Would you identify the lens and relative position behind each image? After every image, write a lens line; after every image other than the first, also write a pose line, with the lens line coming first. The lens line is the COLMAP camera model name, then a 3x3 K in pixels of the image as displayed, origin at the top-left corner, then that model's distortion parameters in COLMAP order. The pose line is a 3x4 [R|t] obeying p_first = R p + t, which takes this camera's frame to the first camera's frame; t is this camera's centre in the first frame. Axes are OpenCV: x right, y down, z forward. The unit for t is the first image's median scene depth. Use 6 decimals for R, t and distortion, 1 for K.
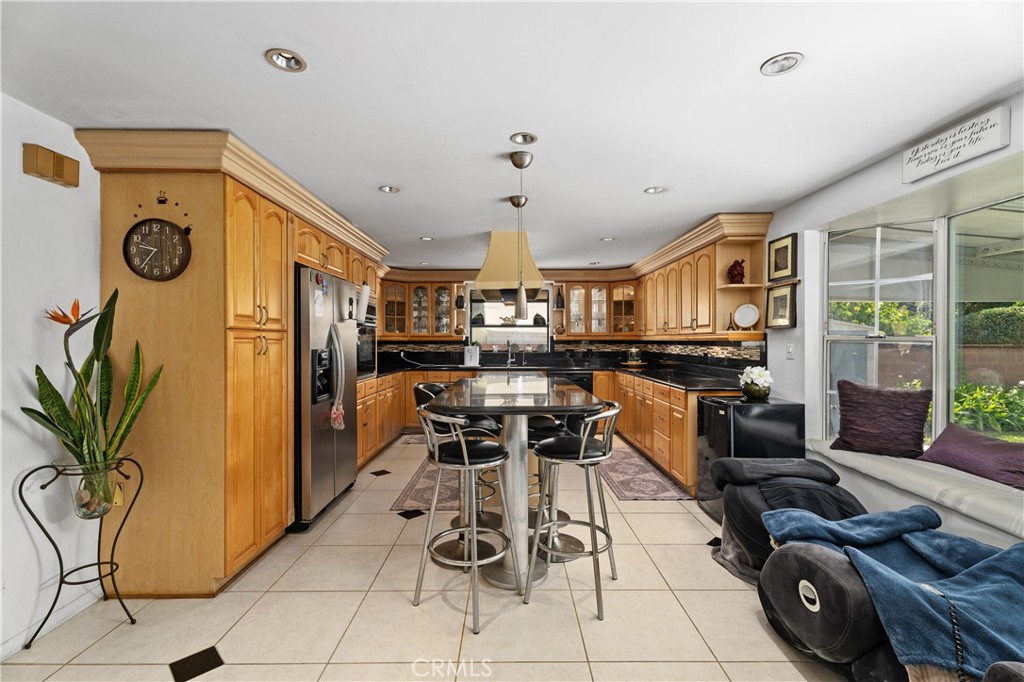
lens RADIAL K [[451.3, 0, 534.9], [0, 451.3, 339.3], [0, 0, 1]] dist [0.008513, -0.001584]
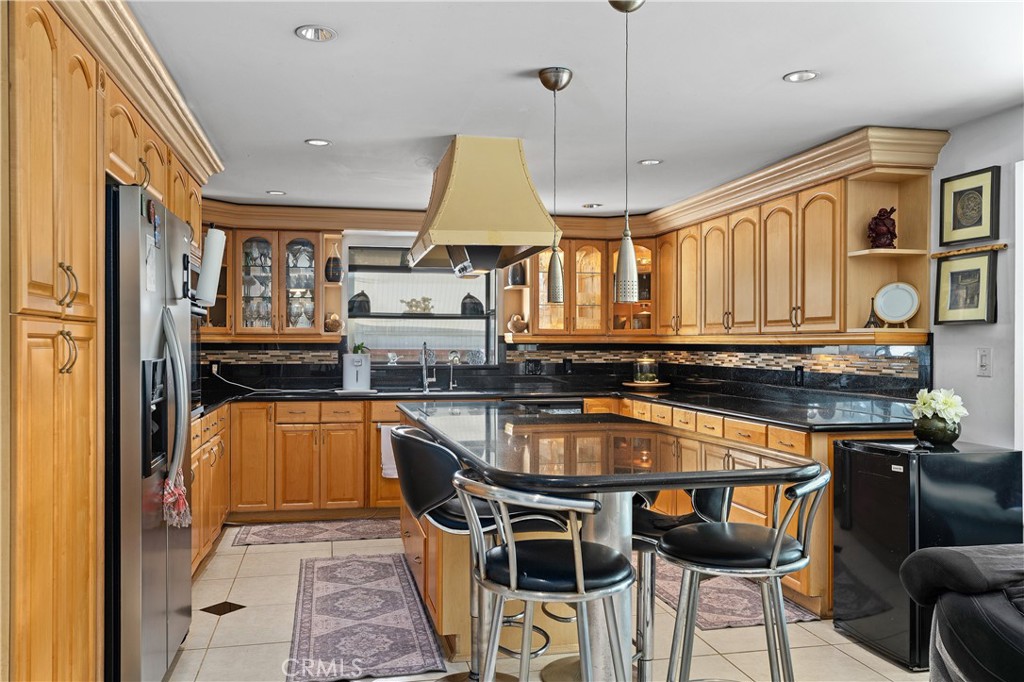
lens RADIAL K [[779.2, 0, 539.1], [0, 779.2, 341.4], [0, 0, 1]] dist [0.022229, -0.000254]
pose [[0.978453, 0.004423, 0.206421, -0.203614], [-0.004425, 0.999990, -0.000452, 0.000785], [-0.206421, -0.000471, 0.978463, 0.094264]]
